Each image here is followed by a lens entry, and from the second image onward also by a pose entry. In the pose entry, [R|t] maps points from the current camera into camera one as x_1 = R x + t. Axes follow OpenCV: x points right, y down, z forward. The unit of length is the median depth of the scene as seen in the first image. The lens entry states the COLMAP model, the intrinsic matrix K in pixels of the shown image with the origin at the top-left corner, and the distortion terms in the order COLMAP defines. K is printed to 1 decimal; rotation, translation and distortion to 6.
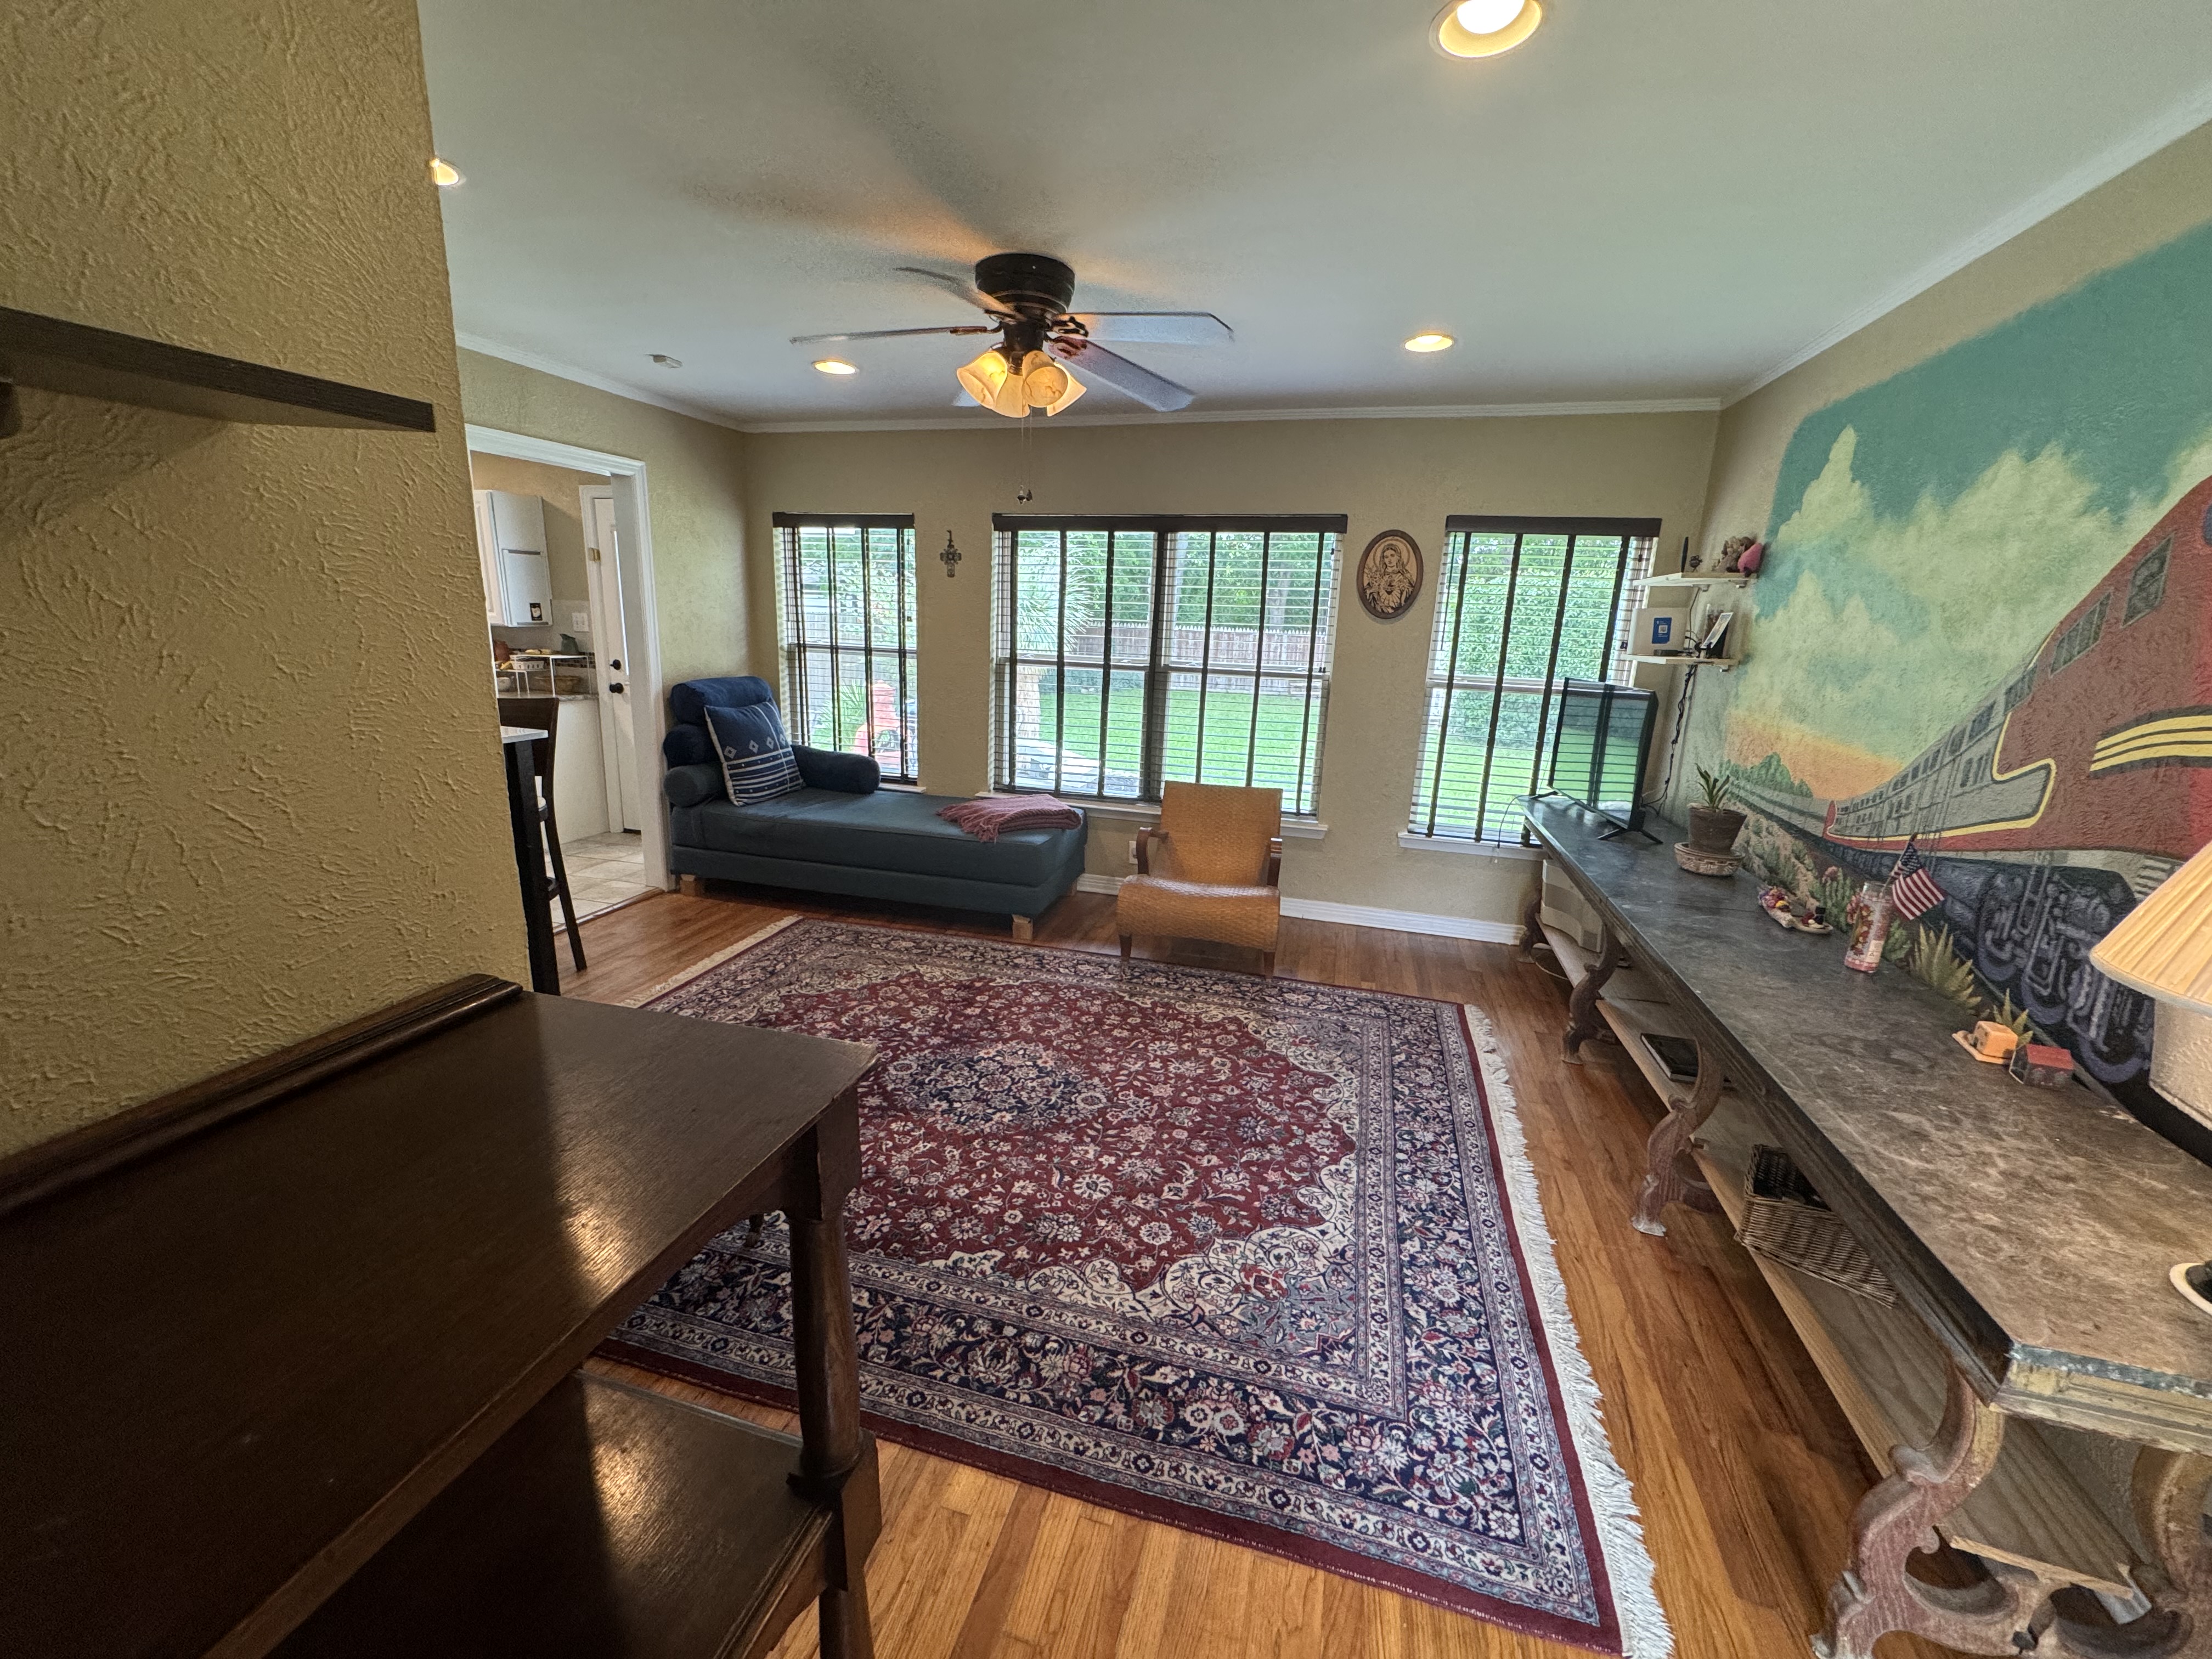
lens RADIAL K [[881.7, 0, 1107.1], [0, 881.7, 828.7], [0, 0, 1]] dist [-0.003214, 0.000186]
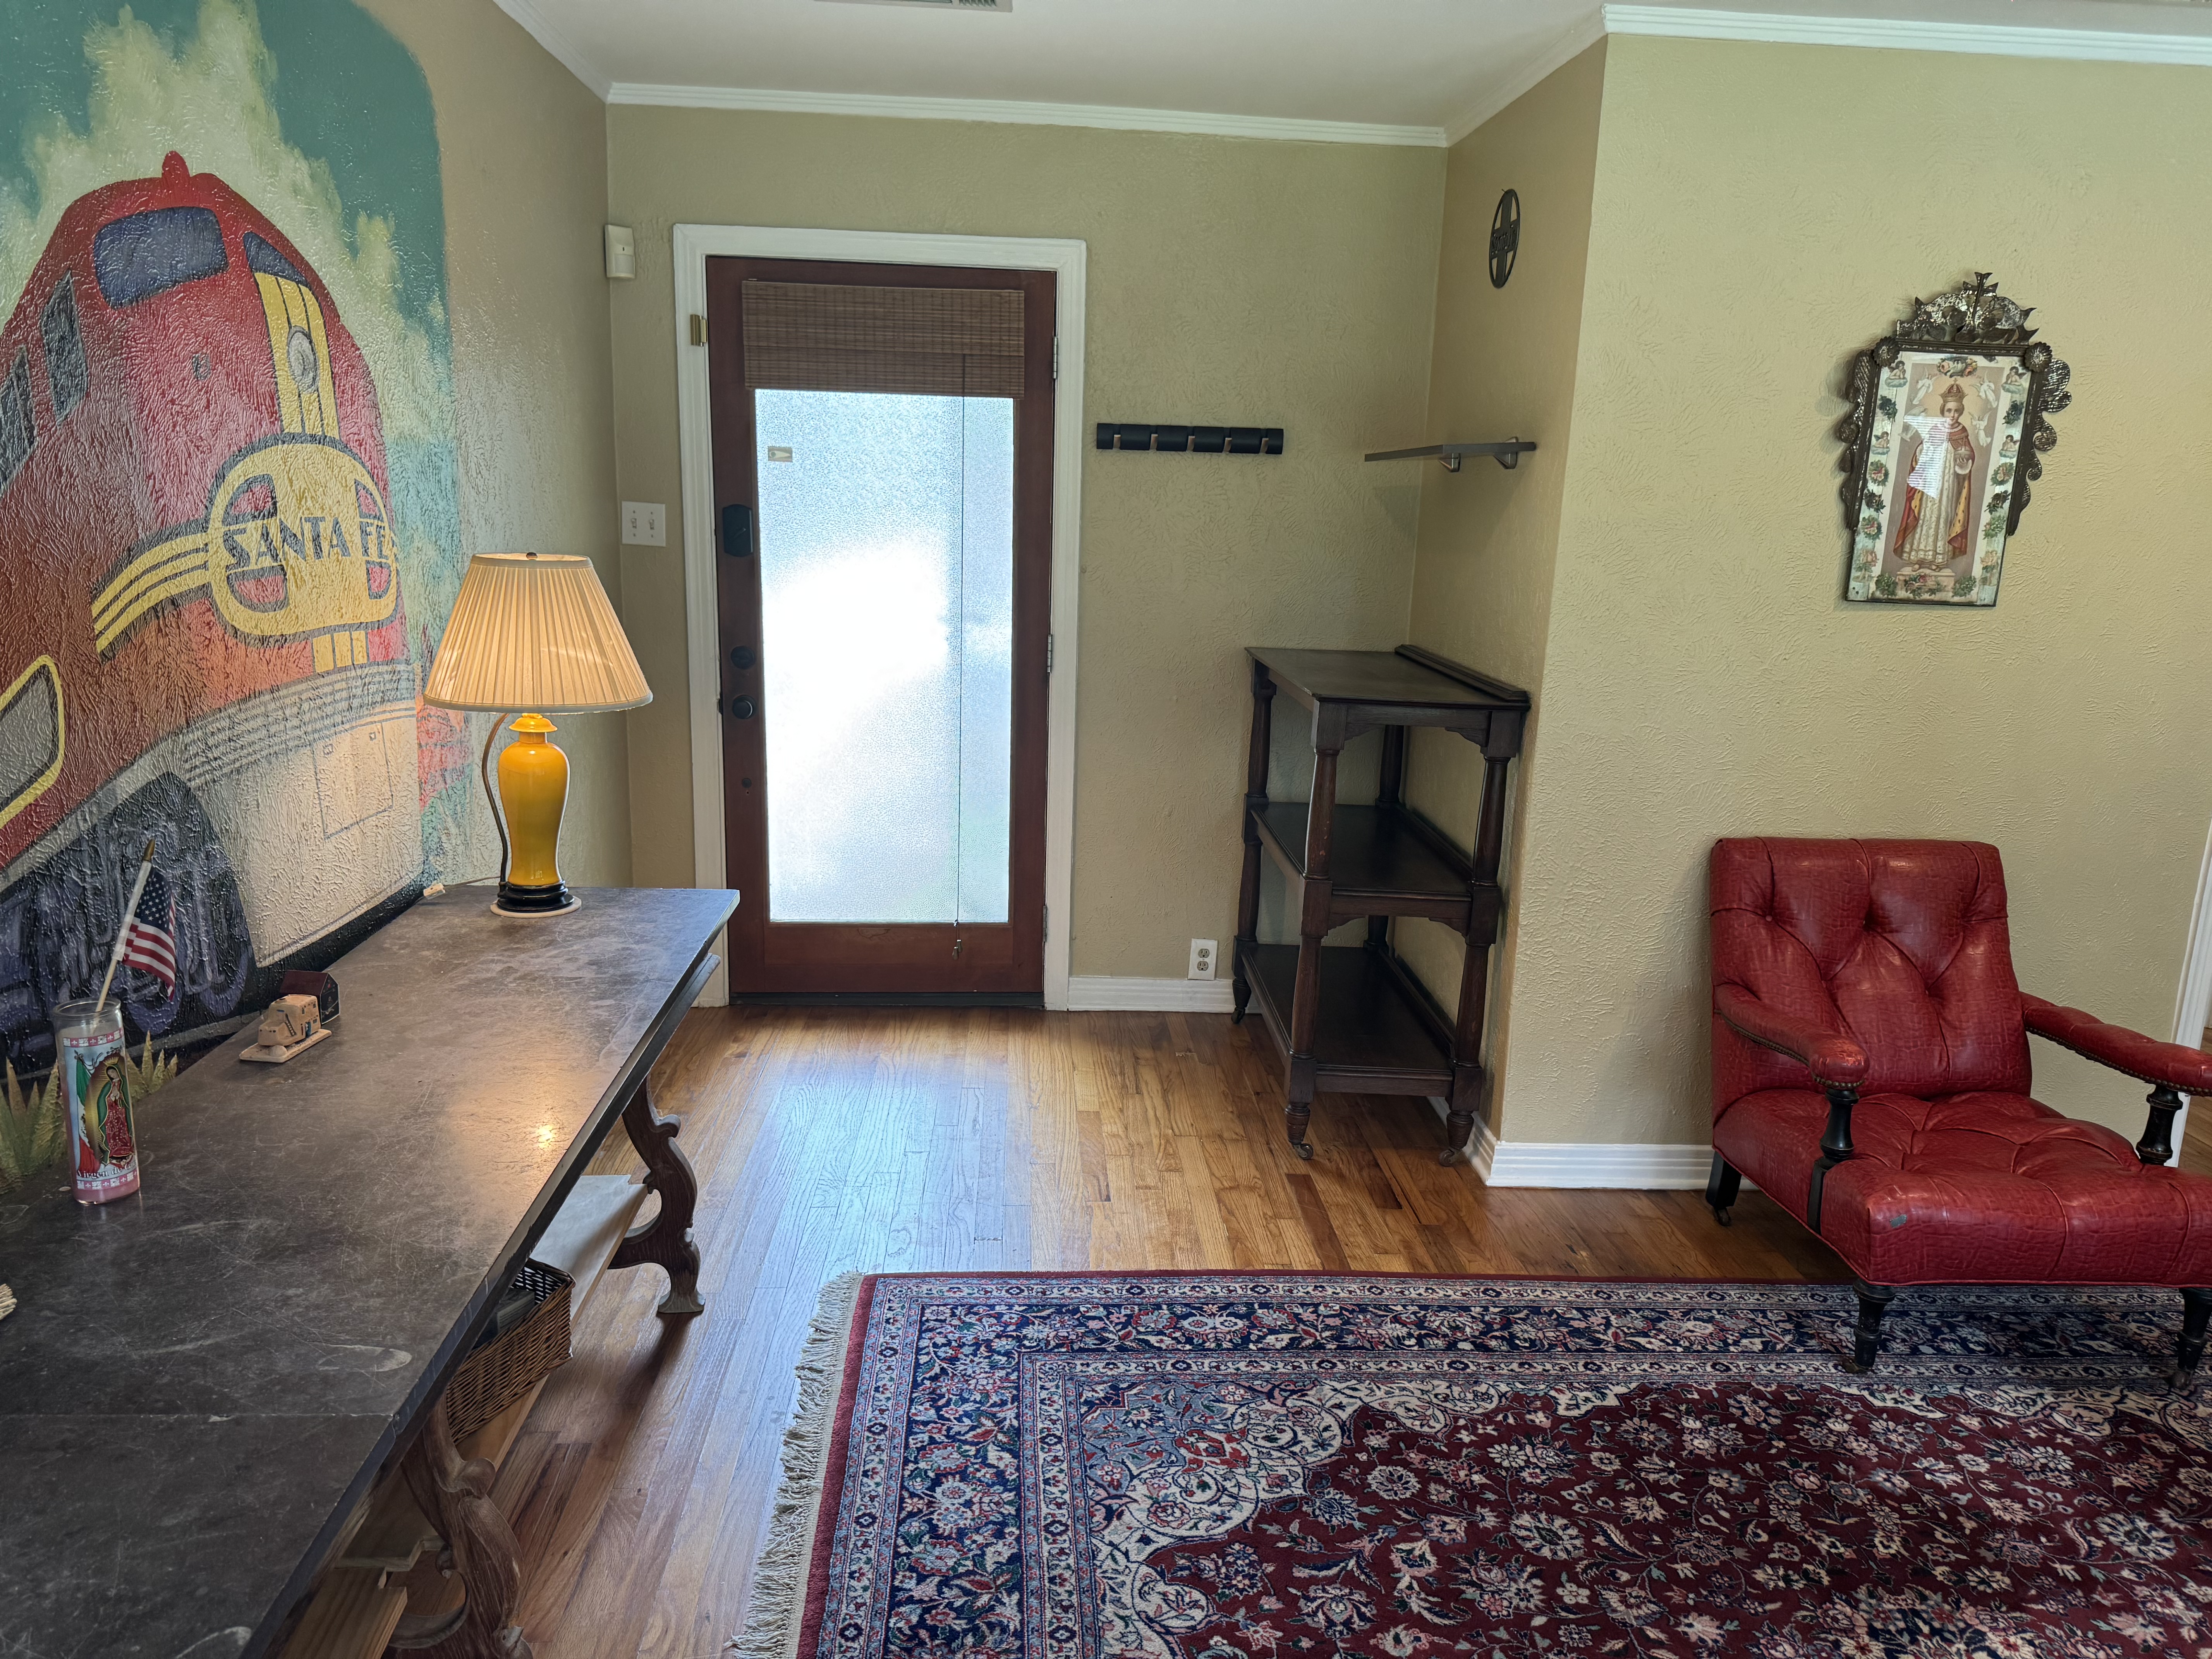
lens RADIAL K [[1563.2, 0, 1104.0], [0, 1563.2, 834.6], [0, 0, 1]] dist [0.014178, -0.016383]
pose [[-0.941705, 0.004219, -0.336413, 0.608316], [-0.144350, 0.898142, 0.415335, -0.380671], [0.303900, 0.439684, -0.845176, 1.636820]]
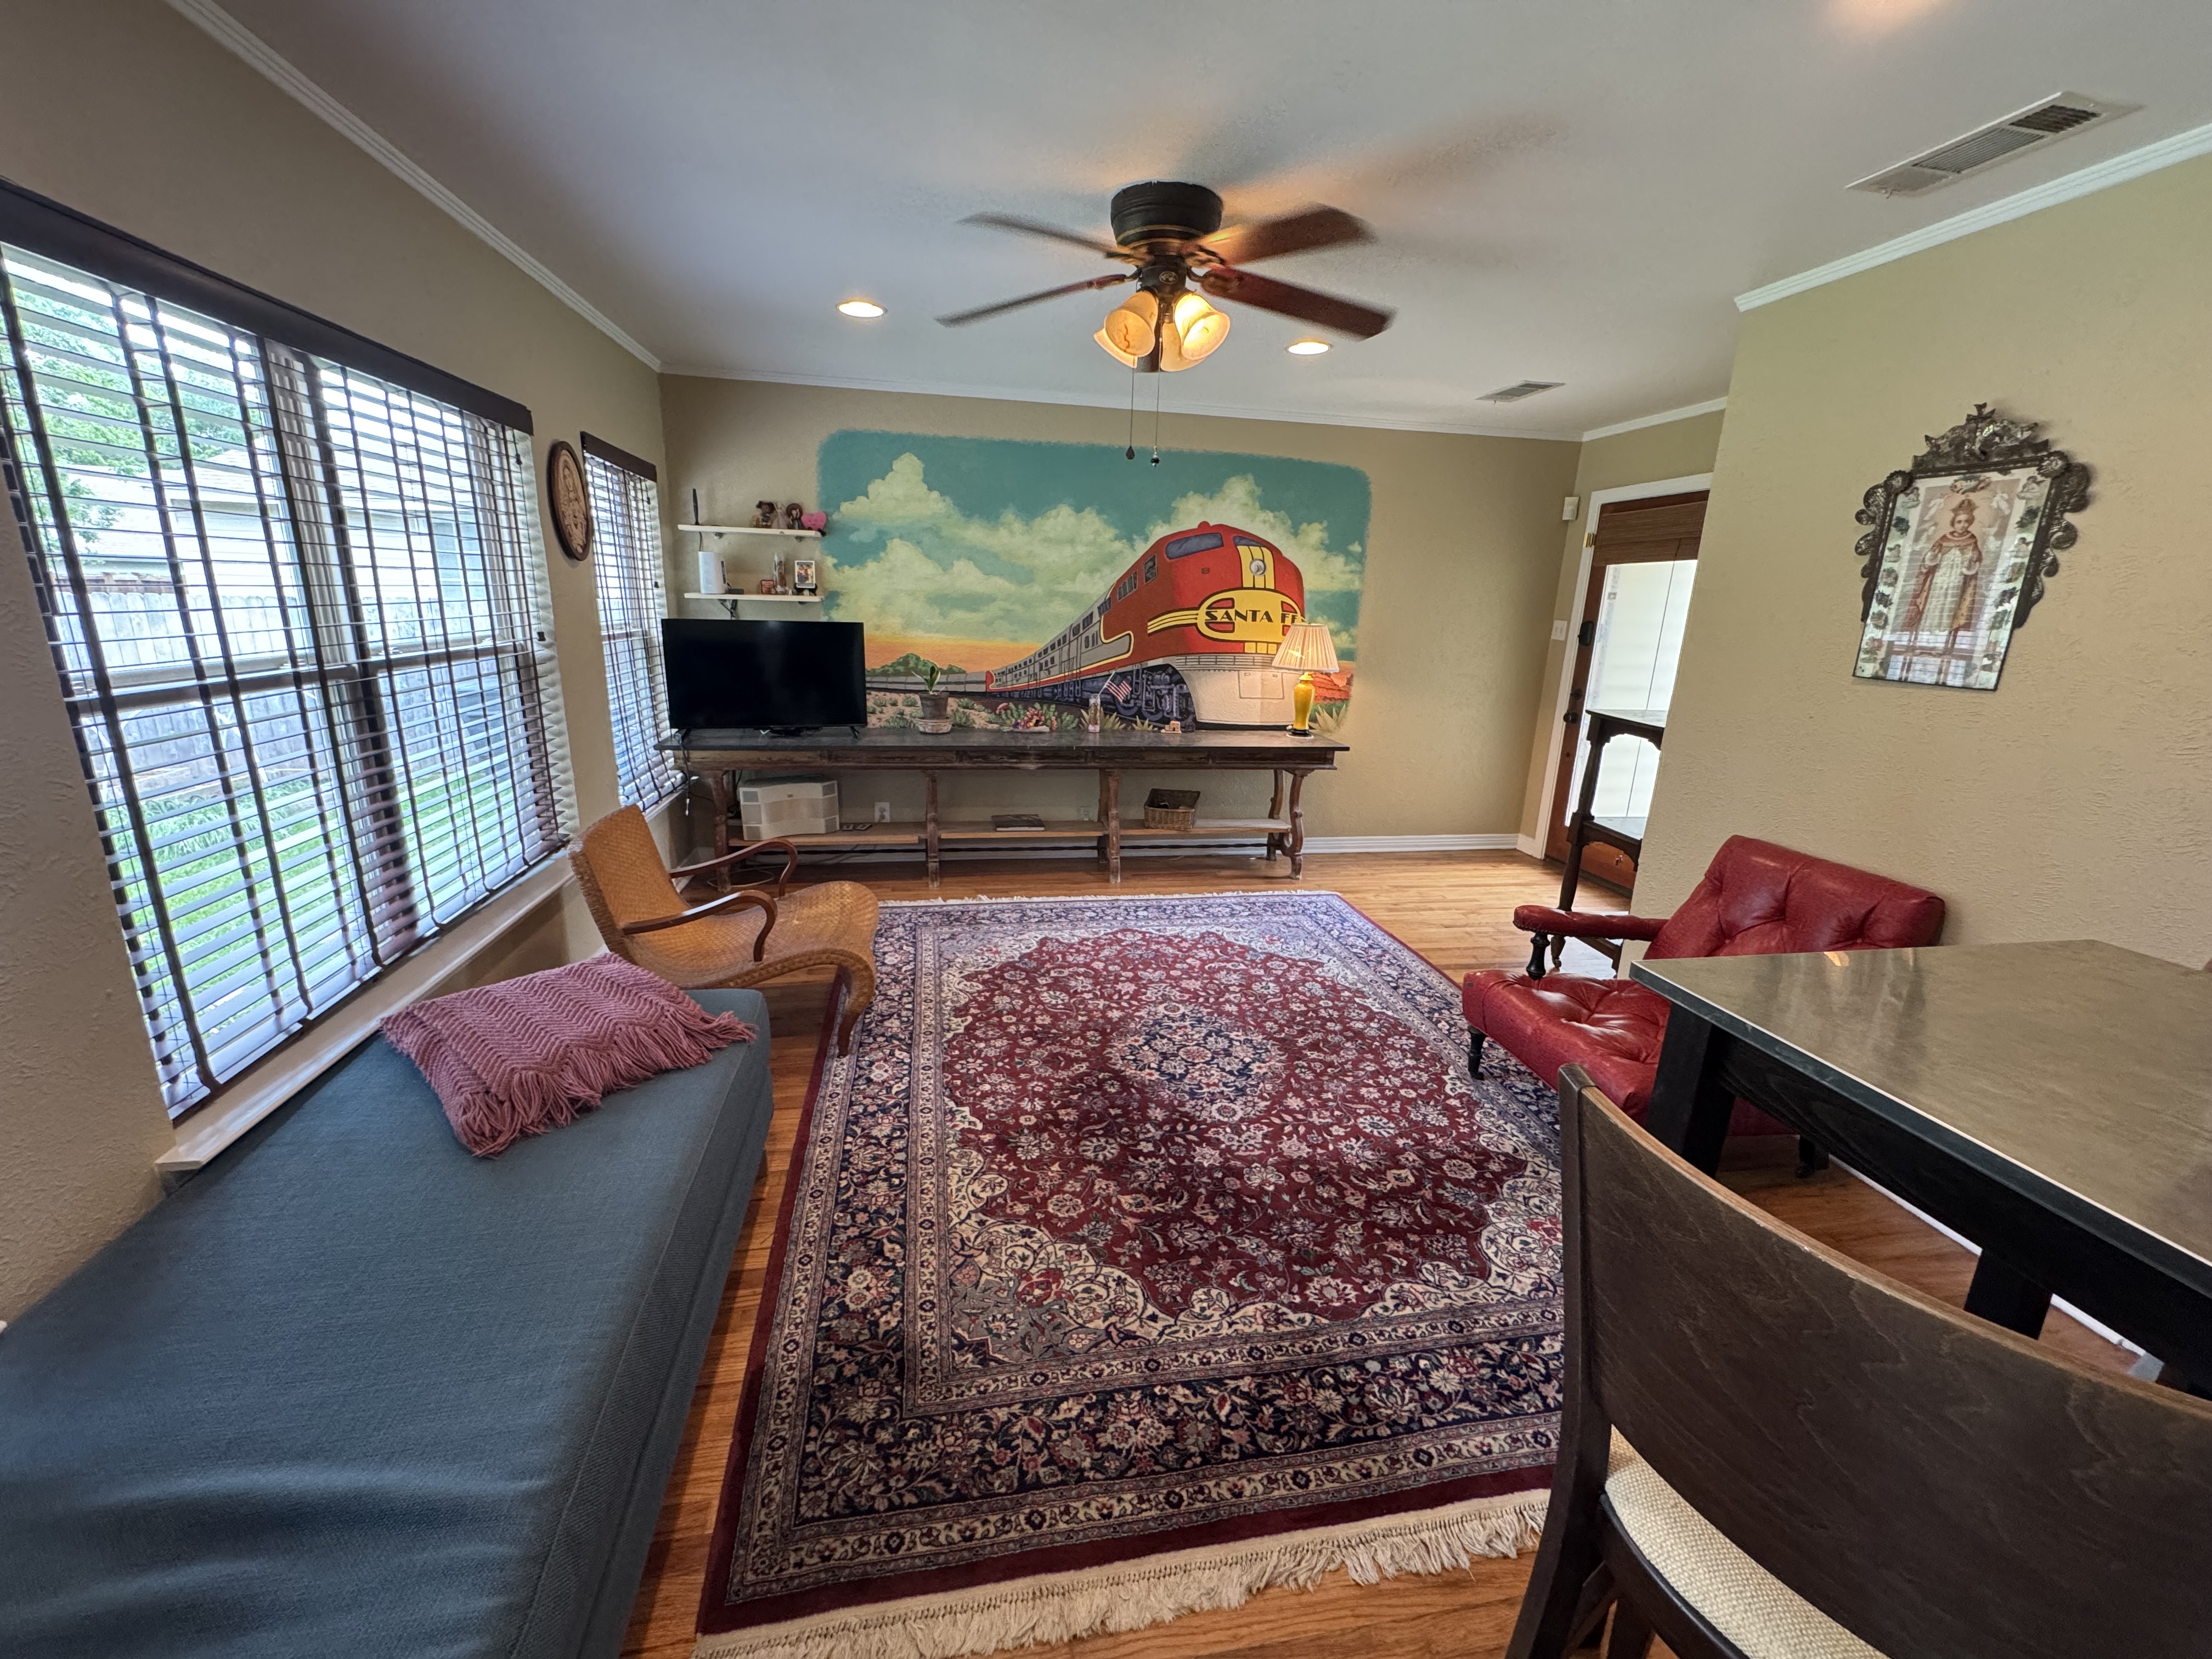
lens RADIAL K [[881.7, 0, 1105.8], [0, 881.7, 828.6], [0, 0, 1]] dist [-0.003214, 0.000186]
pose [[-0.441893, -0.278801, 0.852643, -1.128208], [0.160823, 0.910458, 0.381055, -0.457575], [-0.882534, 0.305510, -0.357487, 1.763342]]
